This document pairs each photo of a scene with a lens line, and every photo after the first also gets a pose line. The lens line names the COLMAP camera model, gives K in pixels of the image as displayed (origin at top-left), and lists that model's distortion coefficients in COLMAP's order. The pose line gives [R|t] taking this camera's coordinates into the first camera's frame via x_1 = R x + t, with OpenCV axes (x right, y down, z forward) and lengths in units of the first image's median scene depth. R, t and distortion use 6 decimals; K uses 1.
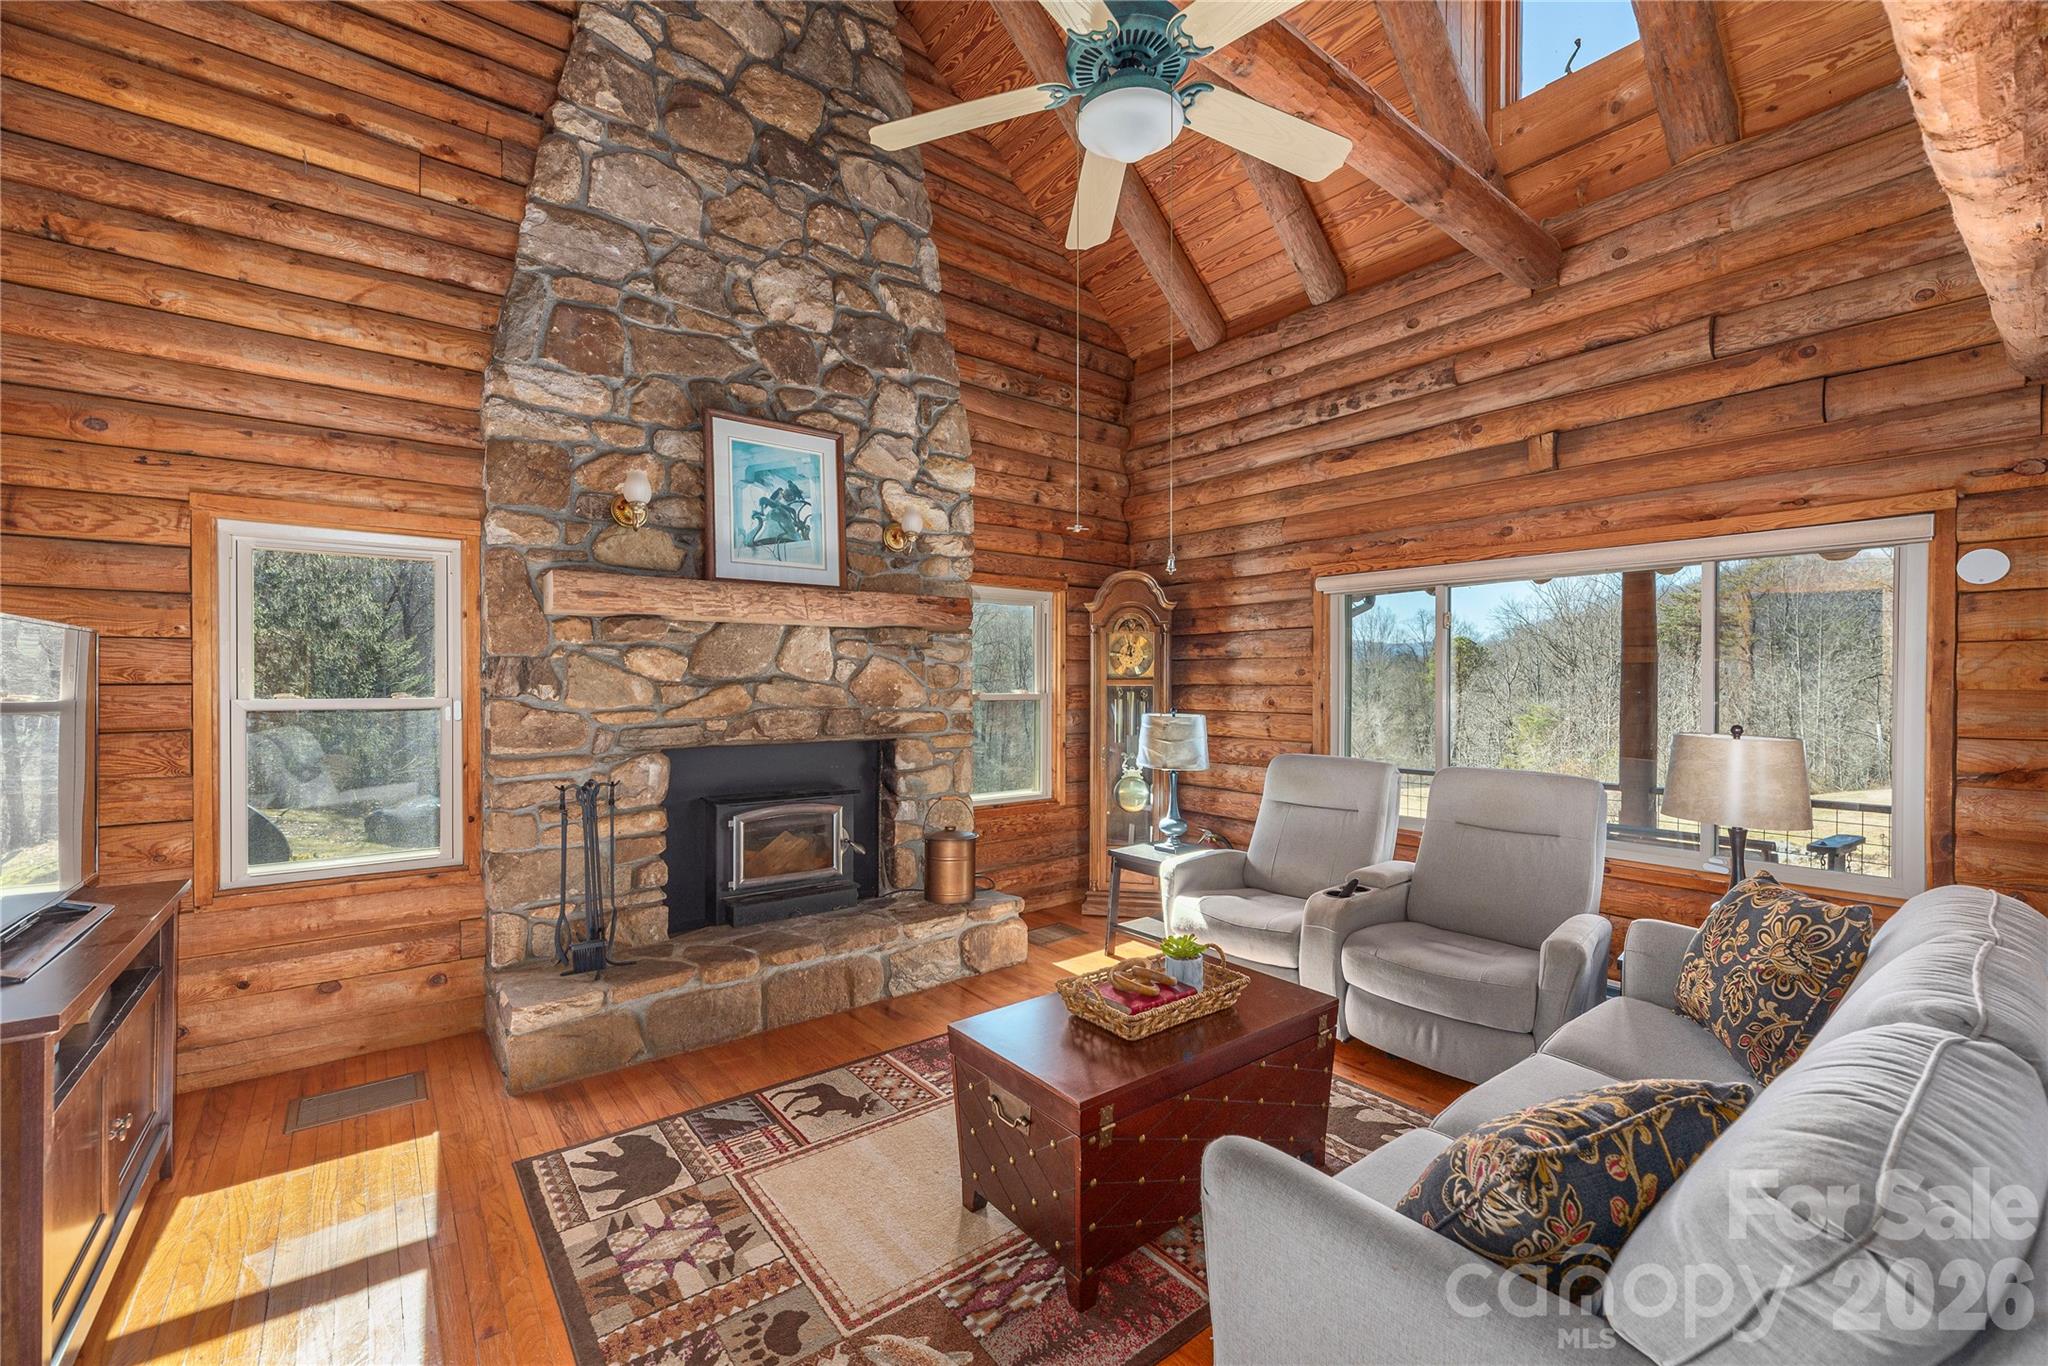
lens RADIAL K [[835.3, 0, 1019.1], [0, 835.3, 684.9], [0, 0, 1]] dist [-0.001134, -0.000075]
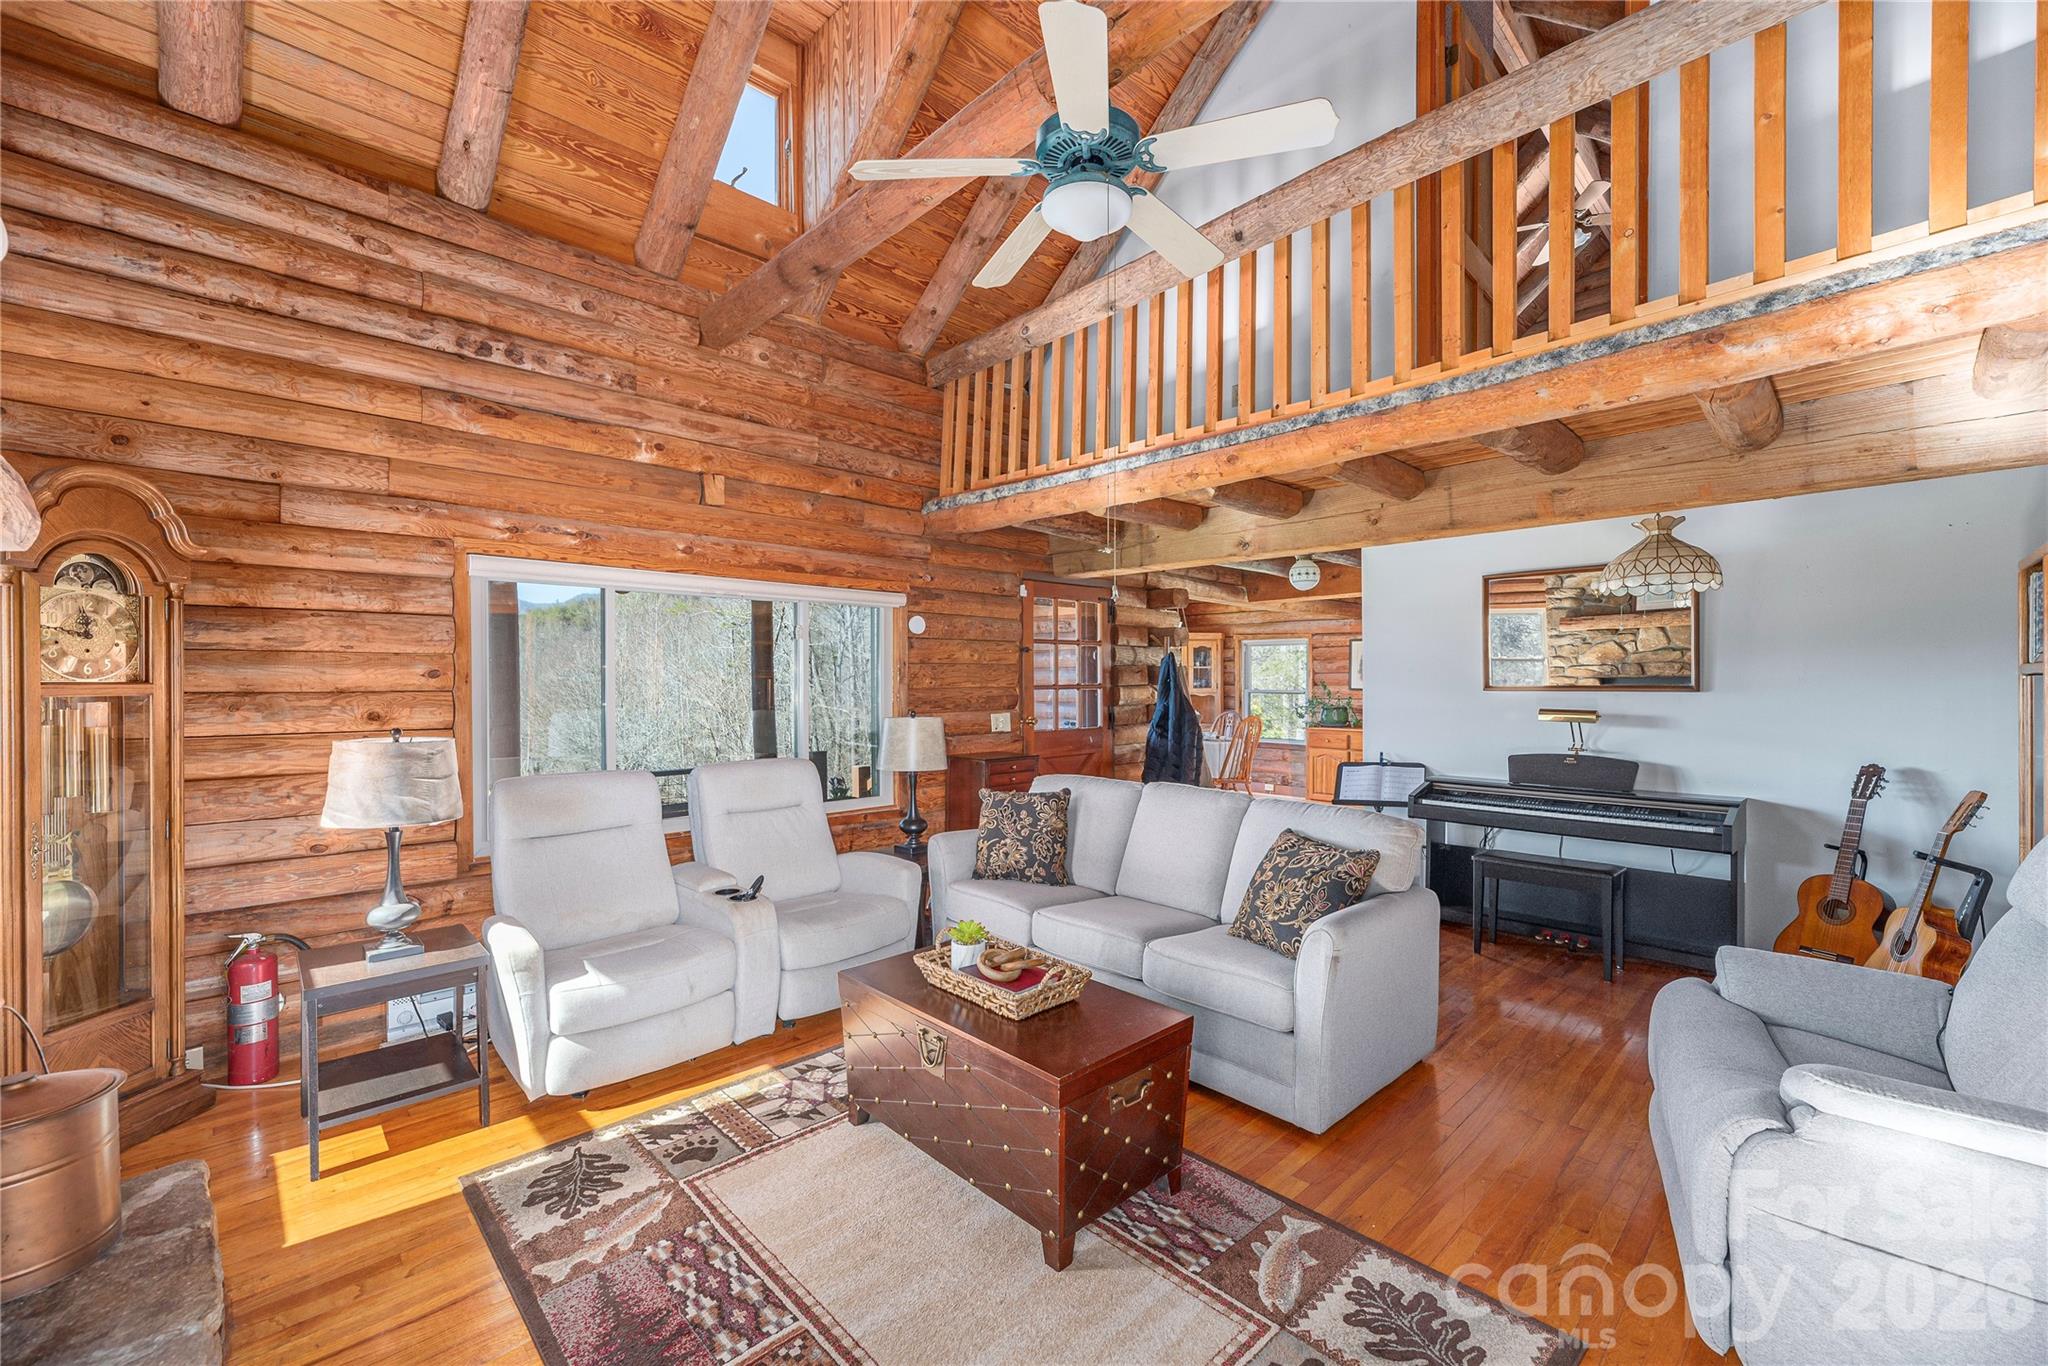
lens RADIAL K [[835.3, 0, 1019.1], [0, 835.3, 684.9], [0, 0, 1]] dist [-0.001134, -0.000075]
pose [[-0.100530, -0.003181, 0.994929, -0.551378], [0.006839, 0.999969, 0.003889, -0.005682], [-0.994911, 0.007195, -0.100505, 0.655029]]
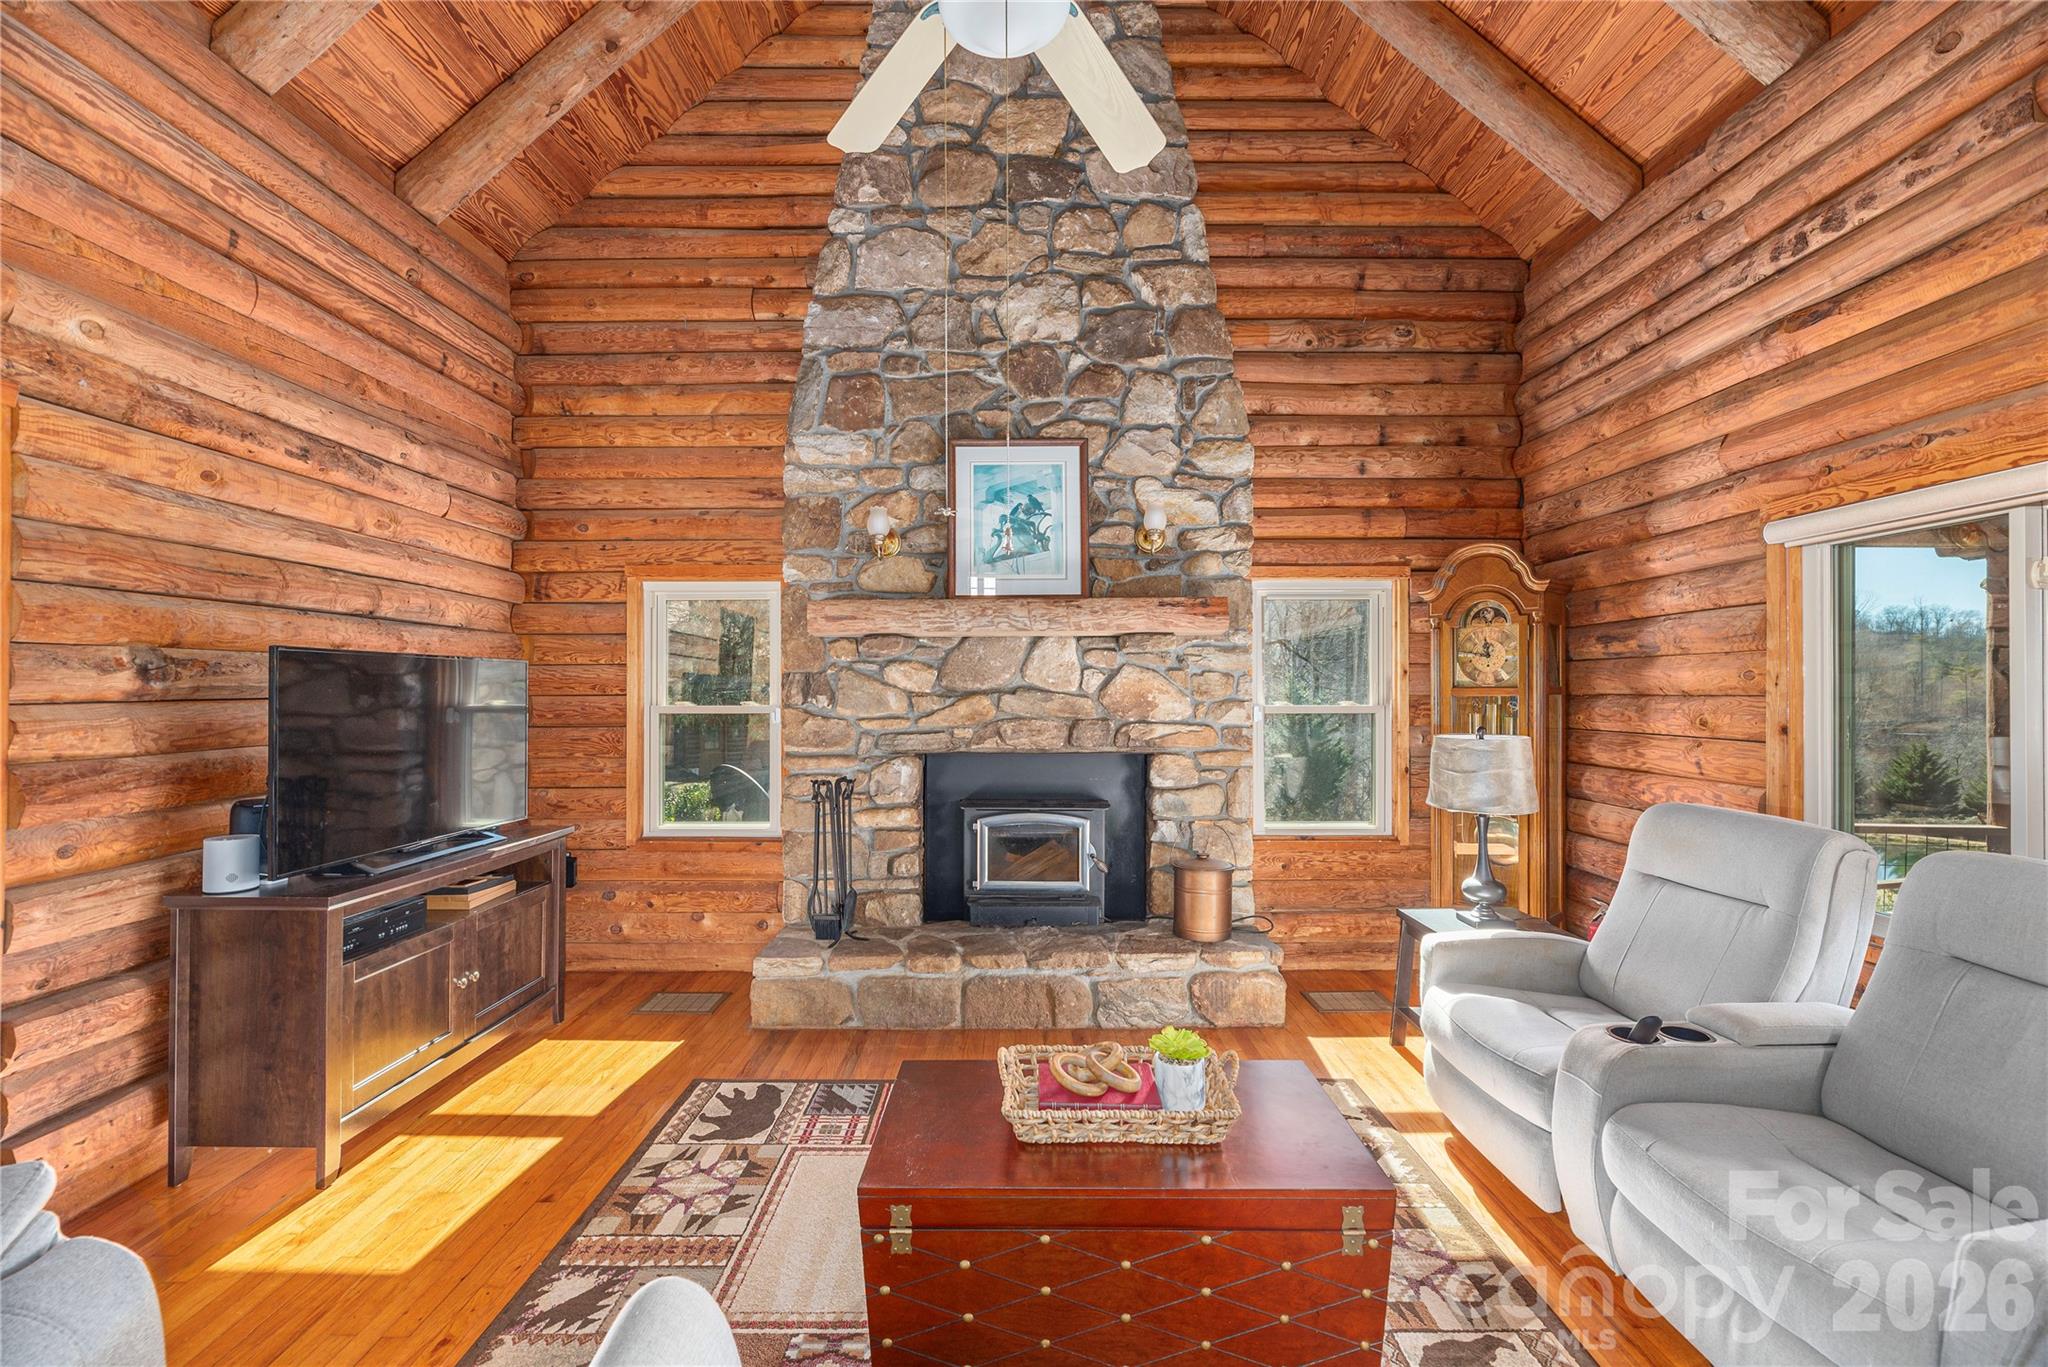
lens RADIAL K [[825.5, 0, 1021.6], [0, 825.5, 689.2], [0, 0, 1]] dist [-0.001324, -0.000001]
pose [[0.789395, -0.004874, -0.613866, 0.340933], [0.000901, 0.999977, -0.006781, -0.000756], [0.613884, 0.004800, 0.789381, 0.205374]]
